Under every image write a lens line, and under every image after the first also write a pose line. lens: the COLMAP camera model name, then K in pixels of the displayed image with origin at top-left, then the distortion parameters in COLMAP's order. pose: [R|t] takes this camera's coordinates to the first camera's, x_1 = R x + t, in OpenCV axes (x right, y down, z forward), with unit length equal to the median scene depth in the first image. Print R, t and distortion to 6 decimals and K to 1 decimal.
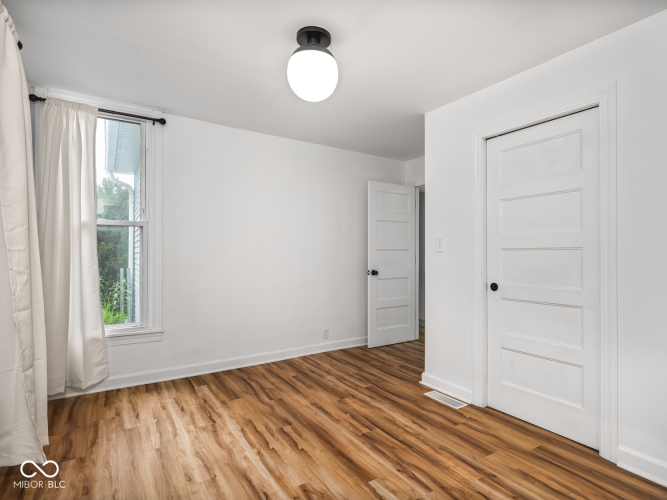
lens RADIAL K [[355.6, 0, 326.0], [0, 355.6, 244.7], [0, 0, 1]] dist [-0.000555, -0.000949]
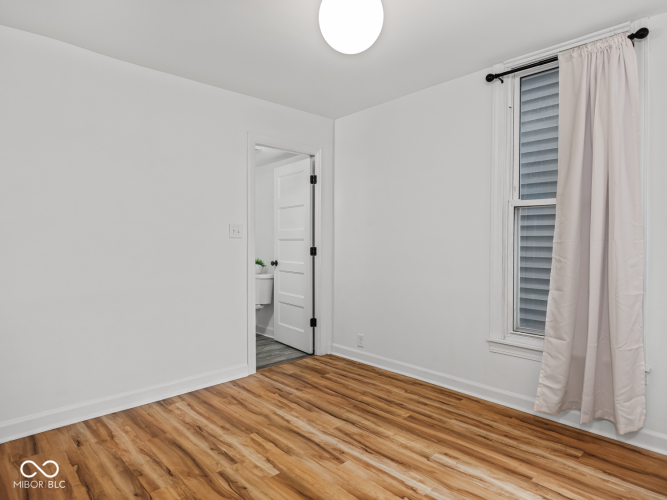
lens RADIAL K [[355.6, 0, 326.0], [0, 355.6, 244.7], [0, 0, 1]] dist [-0.000555, -0.000949]
pose [[-0.975841, -0.004109, -0.218441, 0.207938], [-0.001129, 0.999905, -0.013766, 0.041246], [0.218477, -0.013187, -0.975753, 1.962071]]
